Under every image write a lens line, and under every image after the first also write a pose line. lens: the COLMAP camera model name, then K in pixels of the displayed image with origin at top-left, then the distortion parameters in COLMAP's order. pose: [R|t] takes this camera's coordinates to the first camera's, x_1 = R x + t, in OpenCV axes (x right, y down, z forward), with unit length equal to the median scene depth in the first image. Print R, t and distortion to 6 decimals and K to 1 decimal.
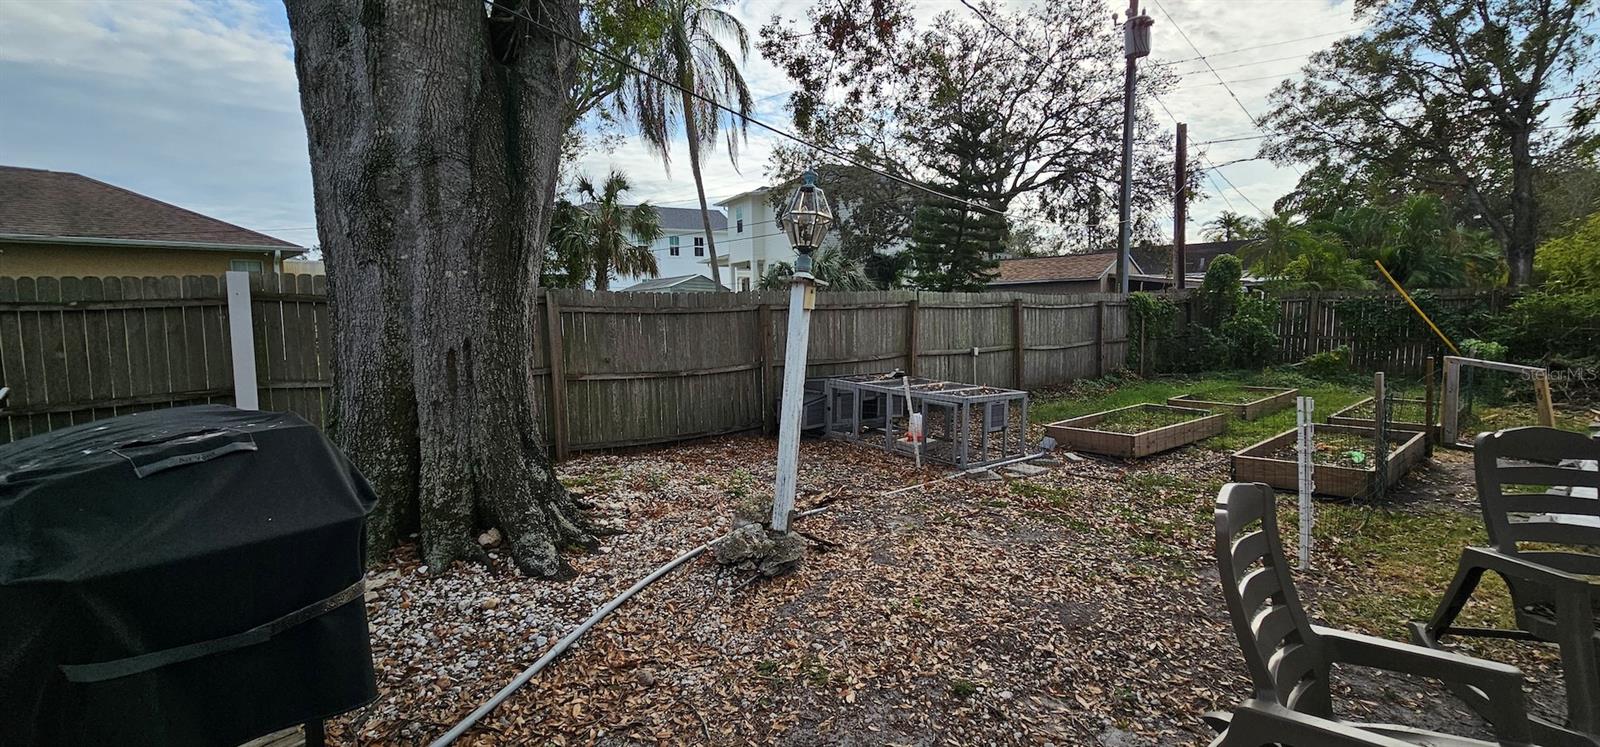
lens RADIAL K [[652.2, 0, 802.4], [0, 652.2, 367.1], [0, 0, 1]] dist [-0.000119, -0.000287]
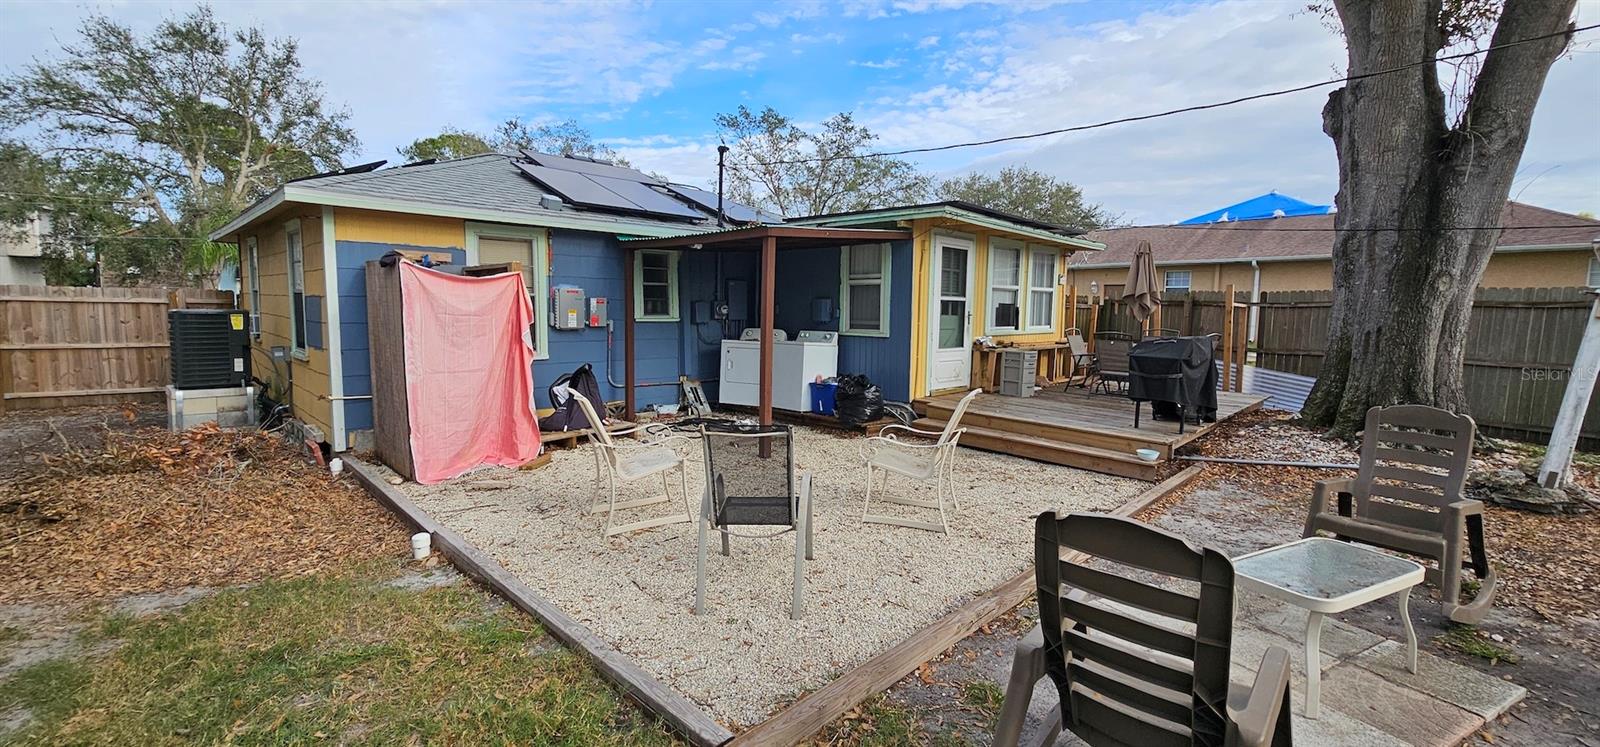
lens RADIAL K [[652.2, 0, 802.4], [0, 652.2, 367.1], [0, 0, 1]] dist [-0.000119, -0.000287]
pose [[-0.142113, 0.108968, -0.983834, 1.028716], [-0.096496, 0.987663, 0.123330, -0.000978], [0.985136, 0.112463, -0.129845, -0.228585]]
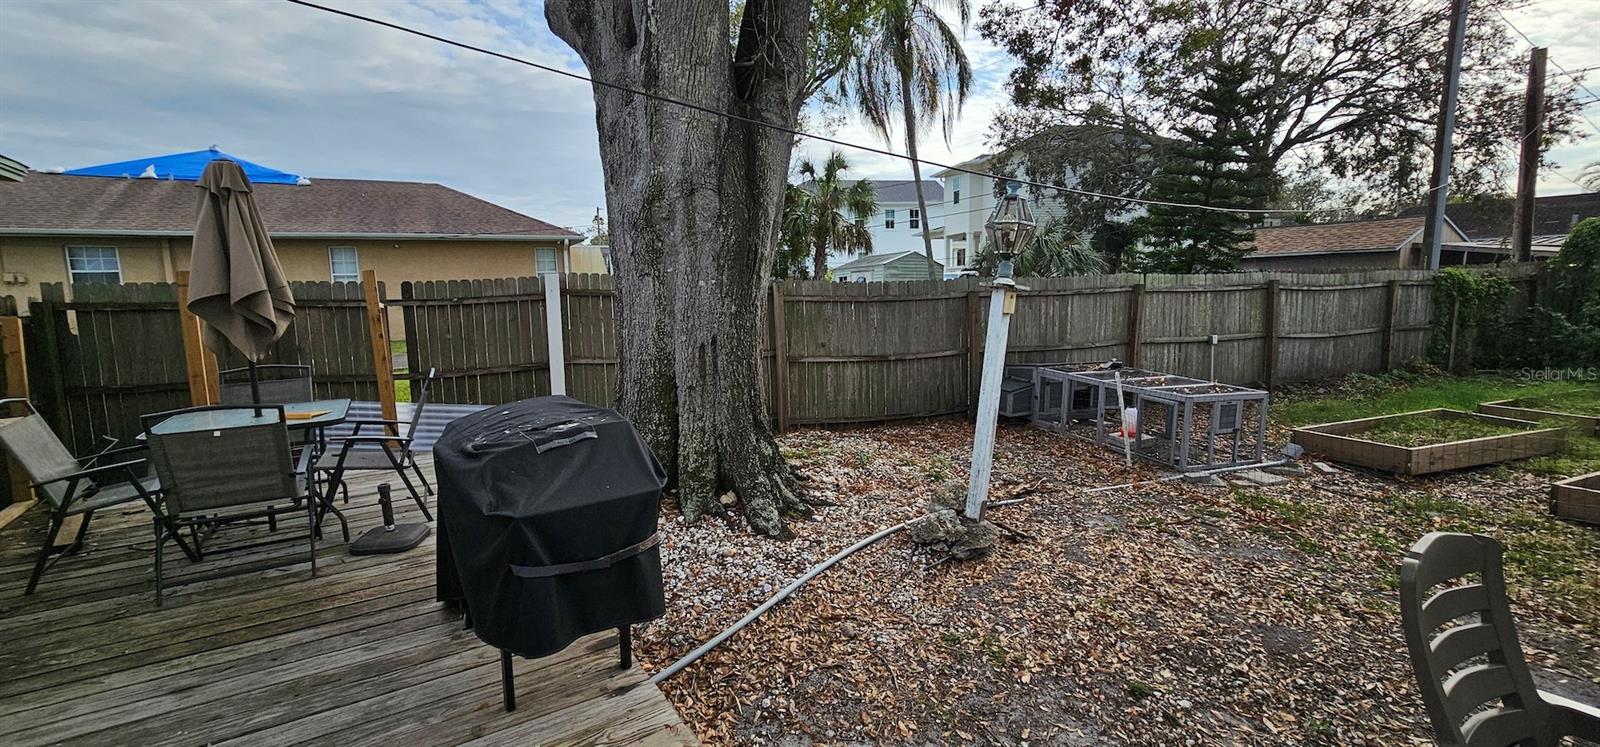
lens RADIAL K [[652.2, 0, 802.4], [0, 652.2, 367.1], [0, 0, 1]] dist [-0.000119, -0.000287]
pose [[0.948092, 0.036788, -0.315860, 0.021222], [-0.022244, 0.998525, 0.049530, -0.033350], [0.317216, -0.039933, 0.947512, -0.073505]]
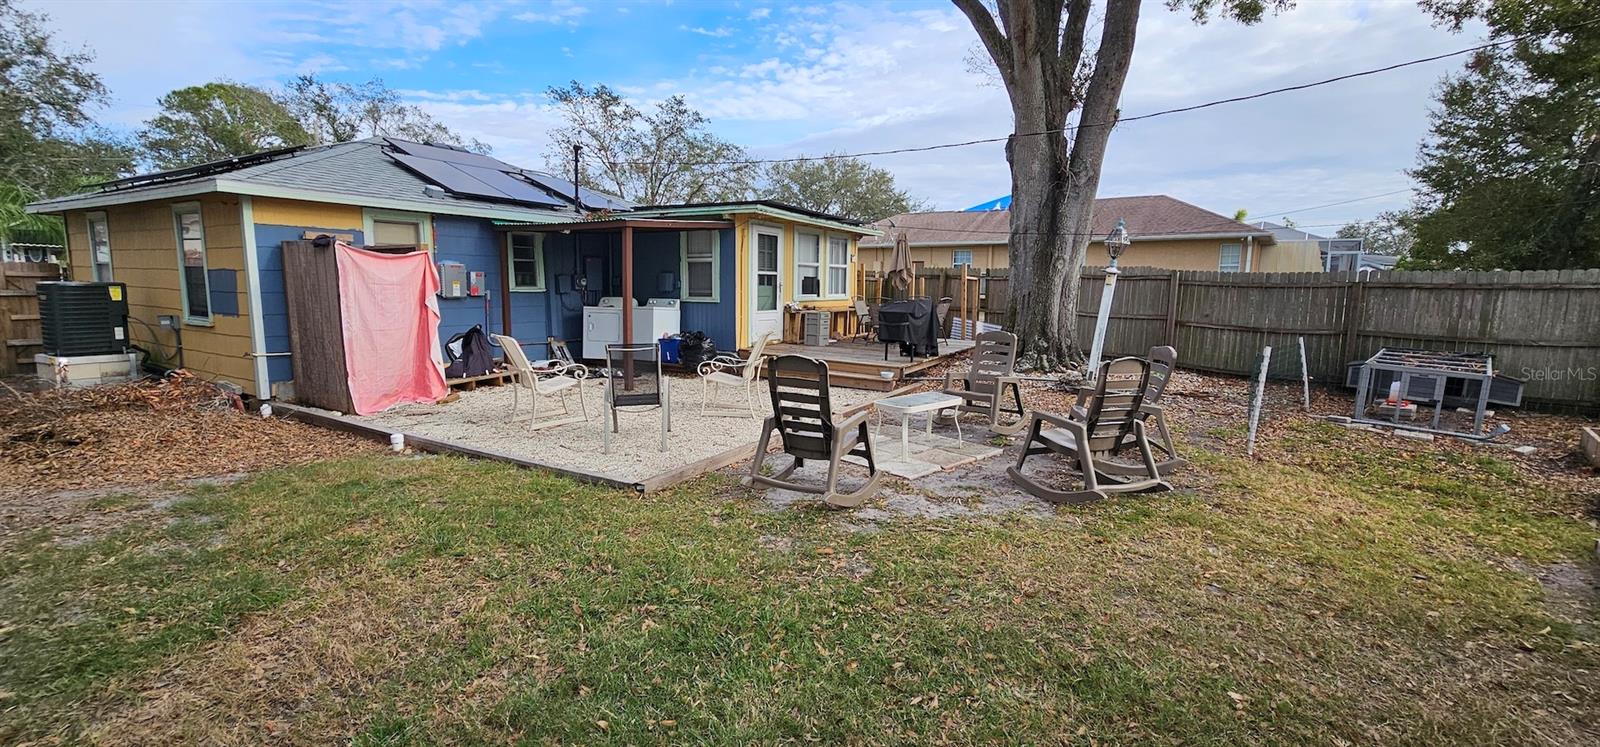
lens RADIAL K [[652.2, 0, 802.4], [0, 652.2, 367.1], [0, 0, 1]] dist [-0.000119, -0.000287]
pose [[0.101461, 0.147766, -0.983804, 1.528277], [-0.100192, 0.985397, 0.137672, -0.007040], [0.989781, 0.084601, 0.114785, -0.195485]]
